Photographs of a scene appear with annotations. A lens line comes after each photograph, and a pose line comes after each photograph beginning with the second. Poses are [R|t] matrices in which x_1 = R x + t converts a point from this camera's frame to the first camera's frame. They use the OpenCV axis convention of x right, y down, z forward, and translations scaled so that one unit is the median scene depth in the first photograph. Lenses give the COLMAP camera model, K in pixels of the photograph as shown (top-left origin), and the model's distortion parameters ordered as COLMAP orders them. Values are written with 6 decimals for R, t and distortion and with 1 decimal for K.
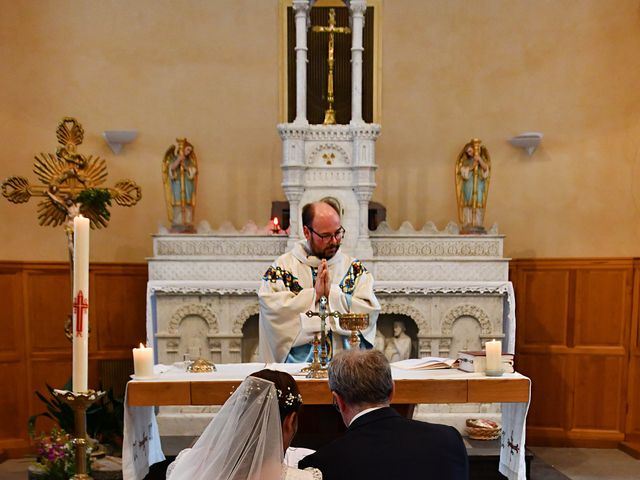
lens RADIAL K [[1727.1, 0, 320.0], [0, 1727.1, 240.0], [0, 0, 1]] dist [-0.390094, 0.868596]
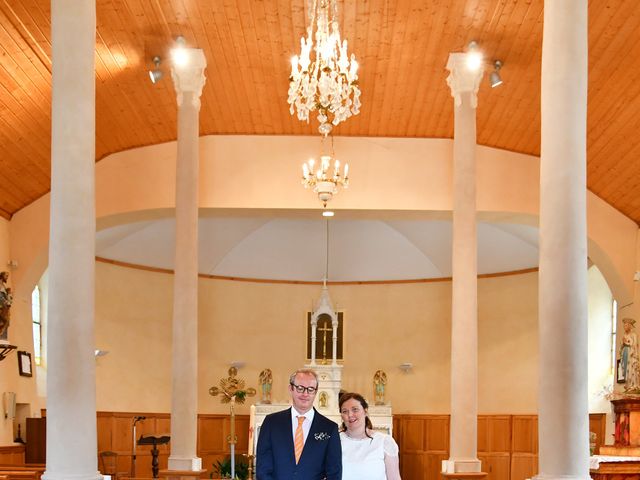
lens RADIAL K [[1727.1, 0, 320.0], [0, 1727.1, 240.0], [0, 0, 1]] dist [-0.390094, 0.868596]
pose [[0.999960, 0.008906, -0.000120, -0.001858], [-0.008889, 0.997023, -0.076593, -0.052434], [-0.000562, 0.076591, 0.997062, -1.572426]]
